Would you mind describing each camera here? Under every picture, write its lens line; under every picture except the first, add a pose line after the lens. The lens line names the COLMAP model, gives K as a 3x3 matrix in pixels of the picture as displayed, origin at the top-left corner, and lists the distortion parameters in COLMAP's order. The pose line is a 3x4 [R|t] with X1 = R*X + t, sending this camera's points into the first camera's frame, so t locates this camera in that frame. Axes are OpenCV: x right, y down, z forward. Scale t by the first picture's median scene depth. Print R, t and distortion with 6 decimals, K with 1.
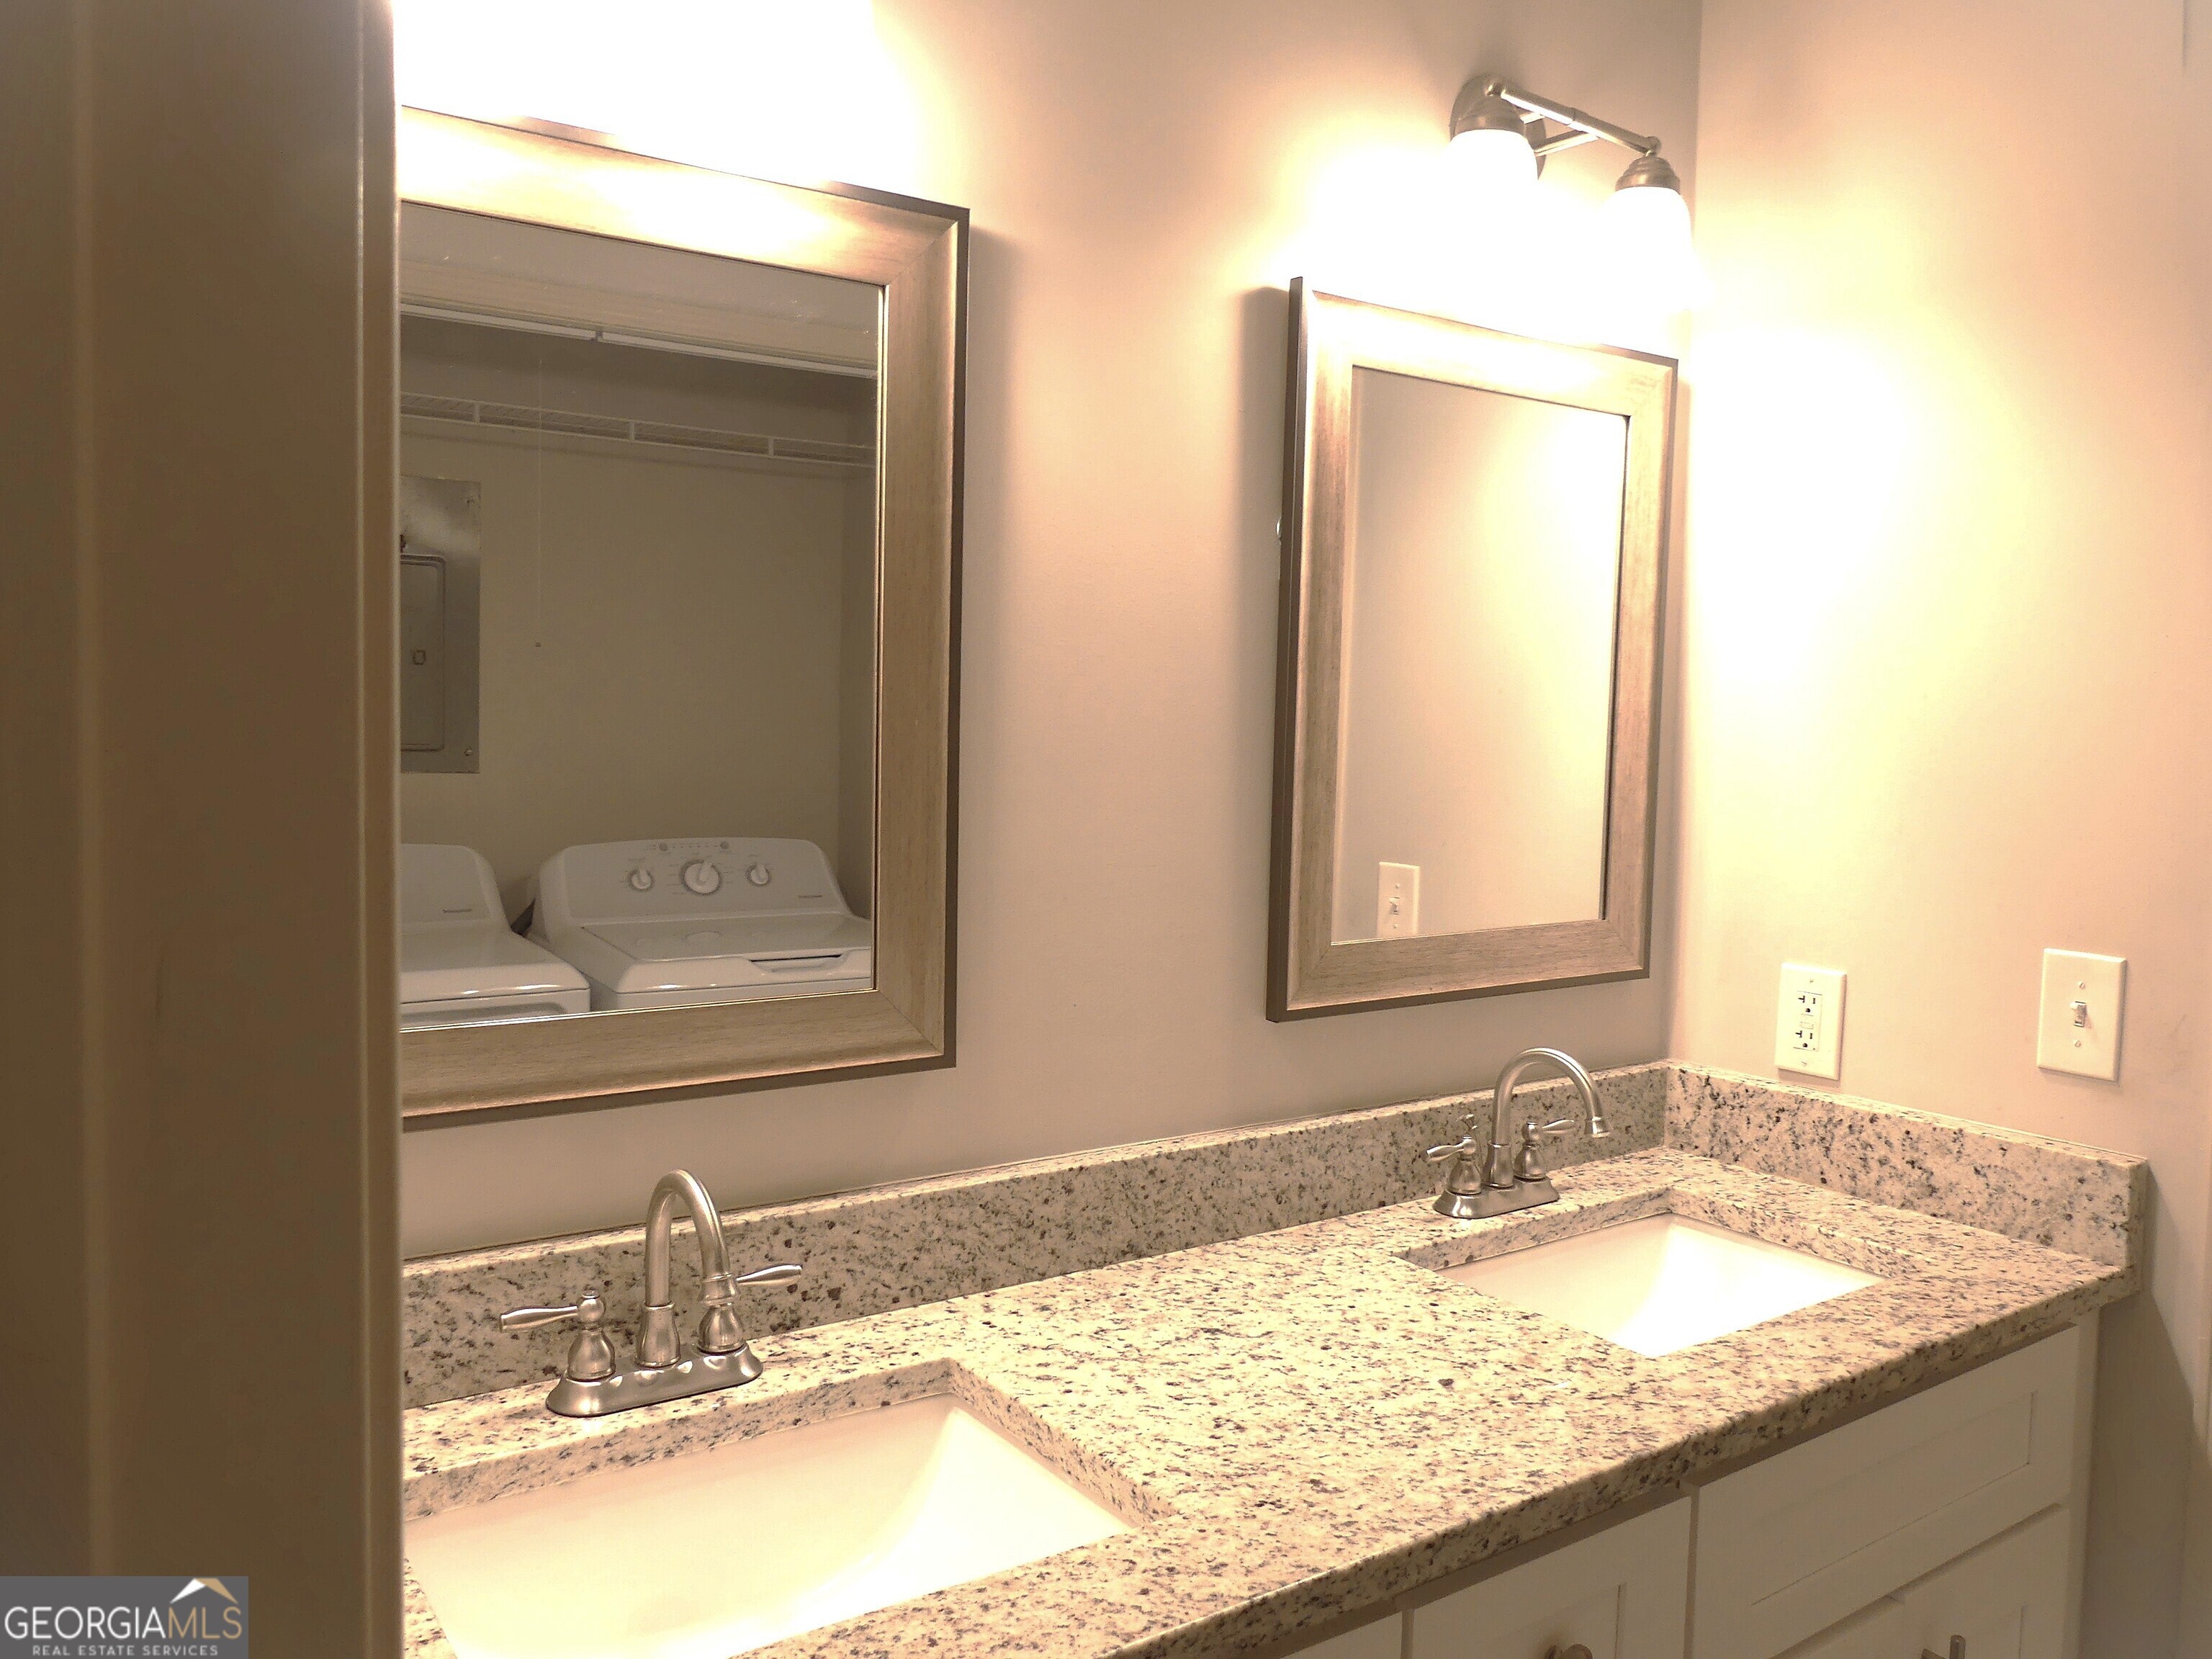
lens RADIAL K [[1725.8, 0, 1112.0], [0, 1725.8, 823.8], [0, 0, 1]] dist [-0.027275, 0.018522]
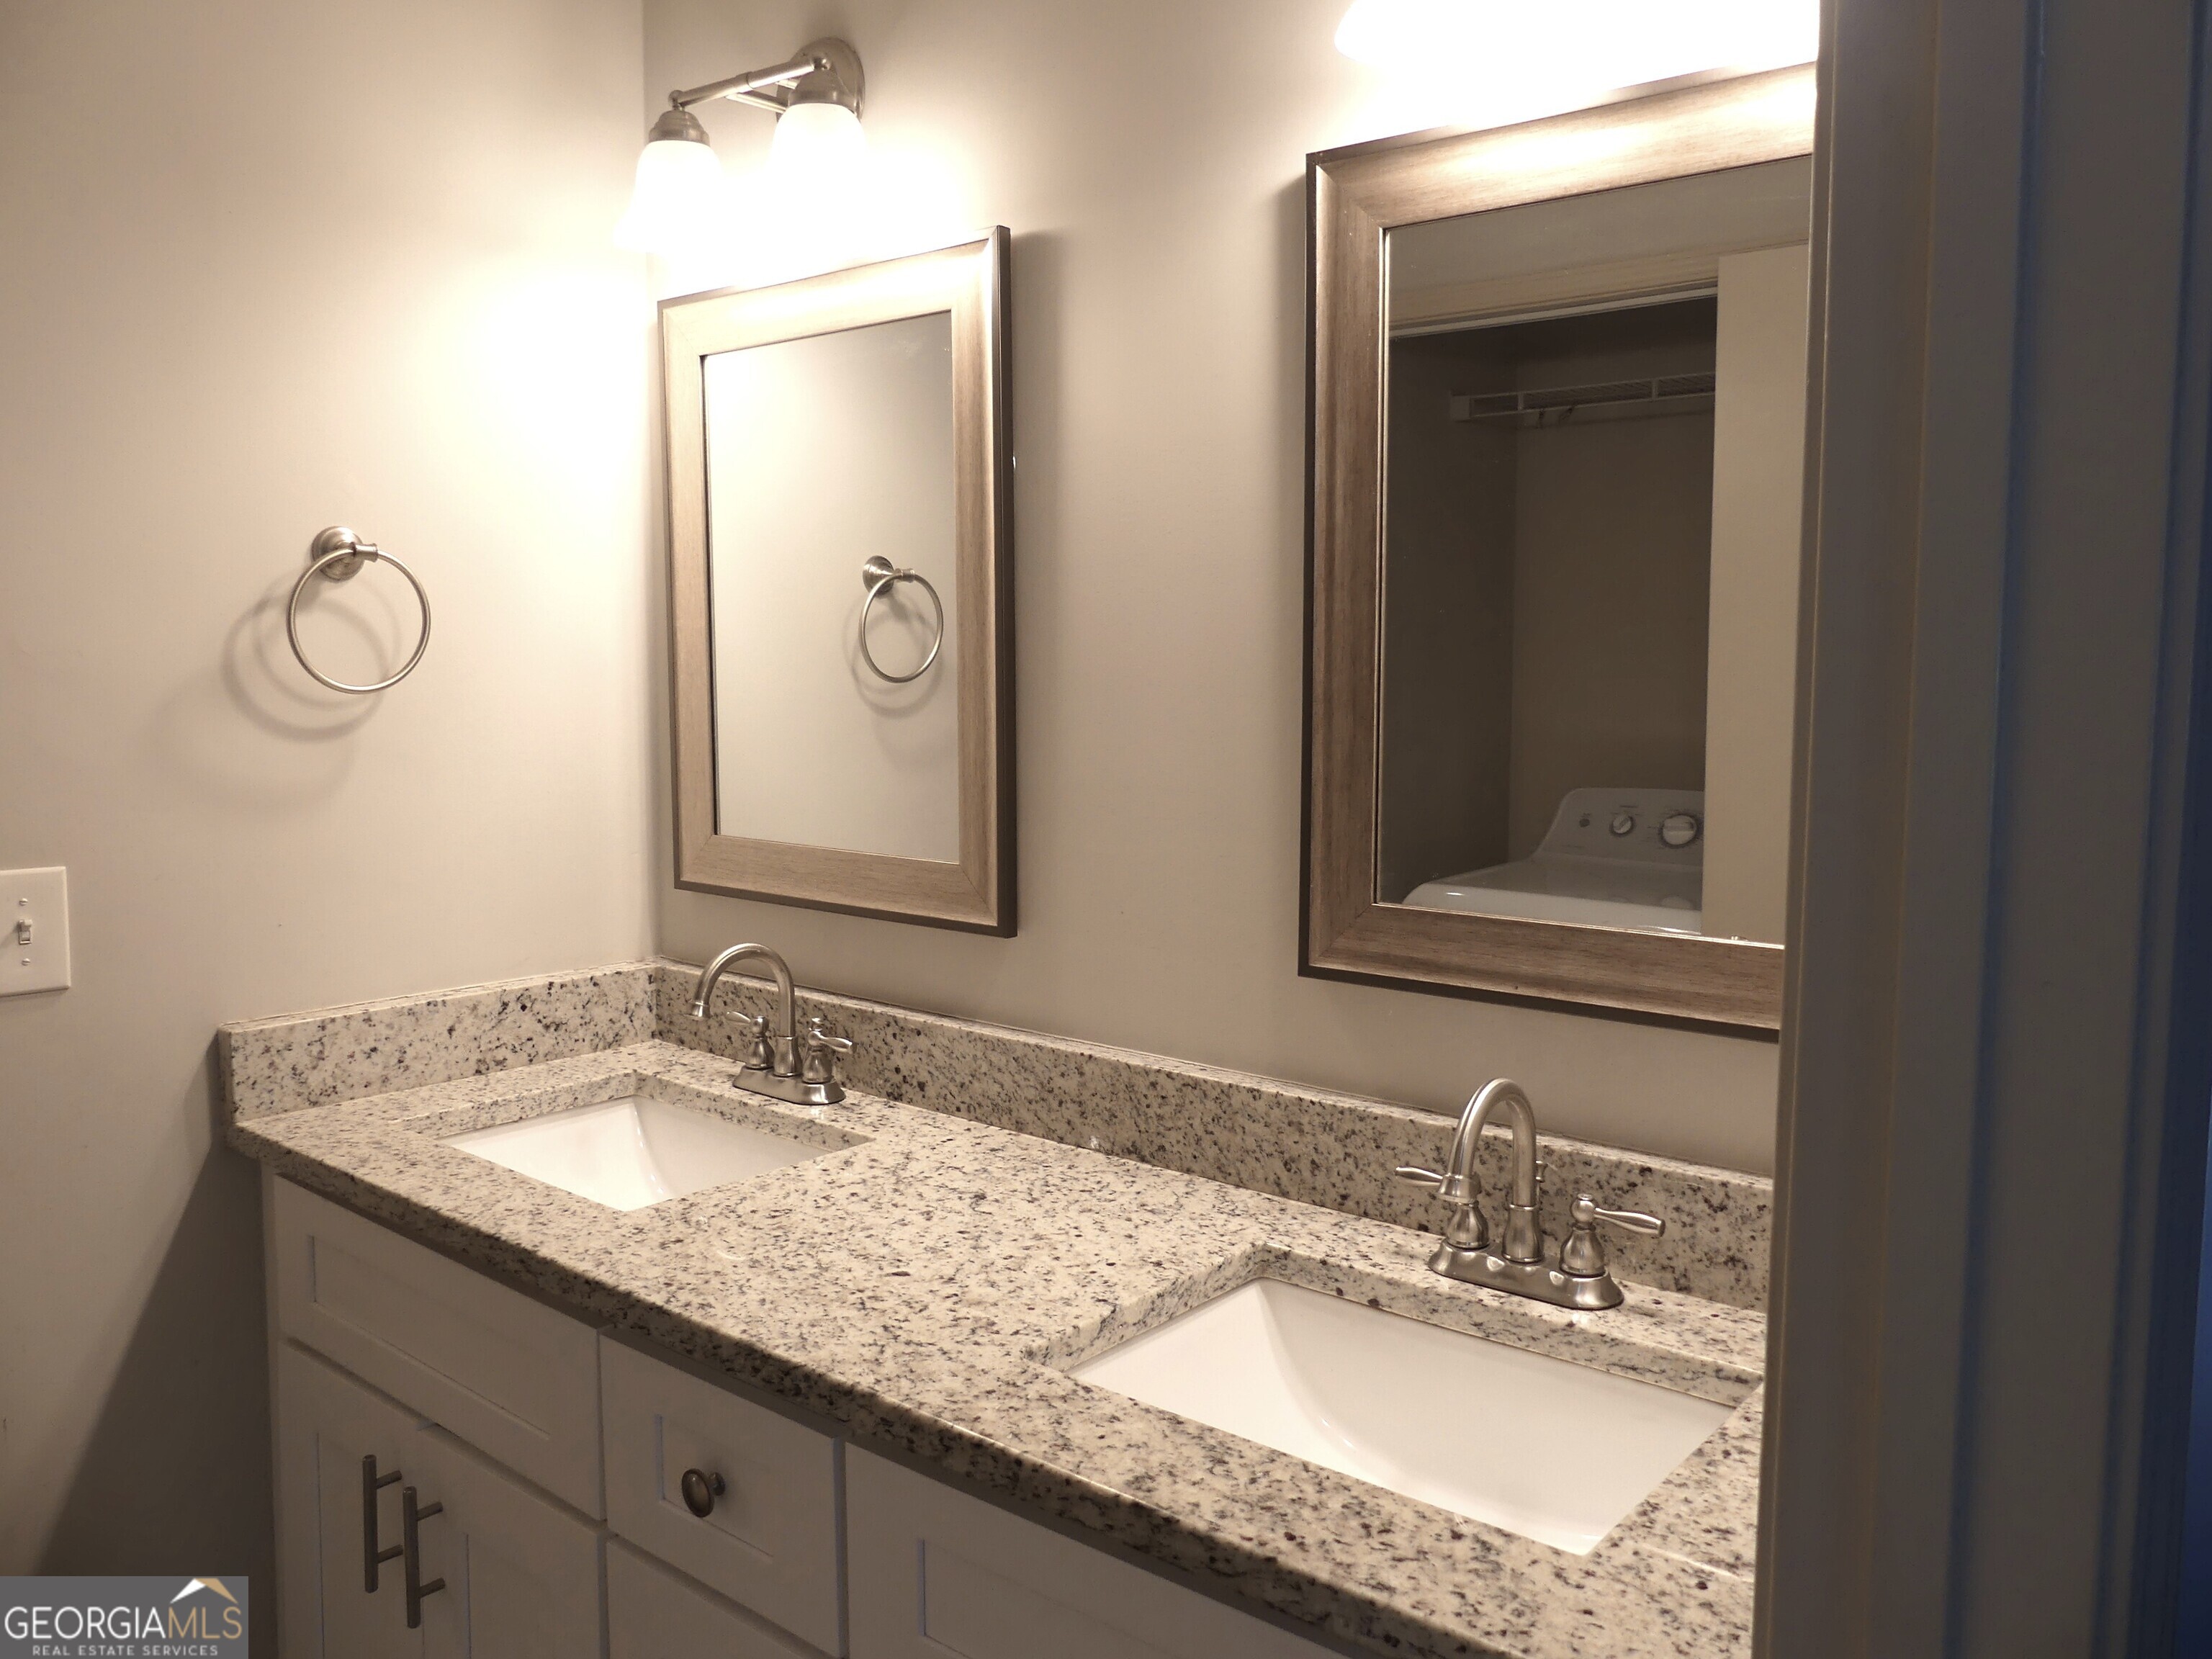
lens RADIAL K [[1725.8, 0, 1112.0], [0, 1725.8, 823.8], [0, 0, 1]] dist [-0.027275, 0.018522]
pose [[0.227802, 0.067958, -0.971333, 1.096472], [-0.062826, 0.996509, 0.054985, -0.011621], [0.971678, 0.048499, 0.231276, 0.781450]]
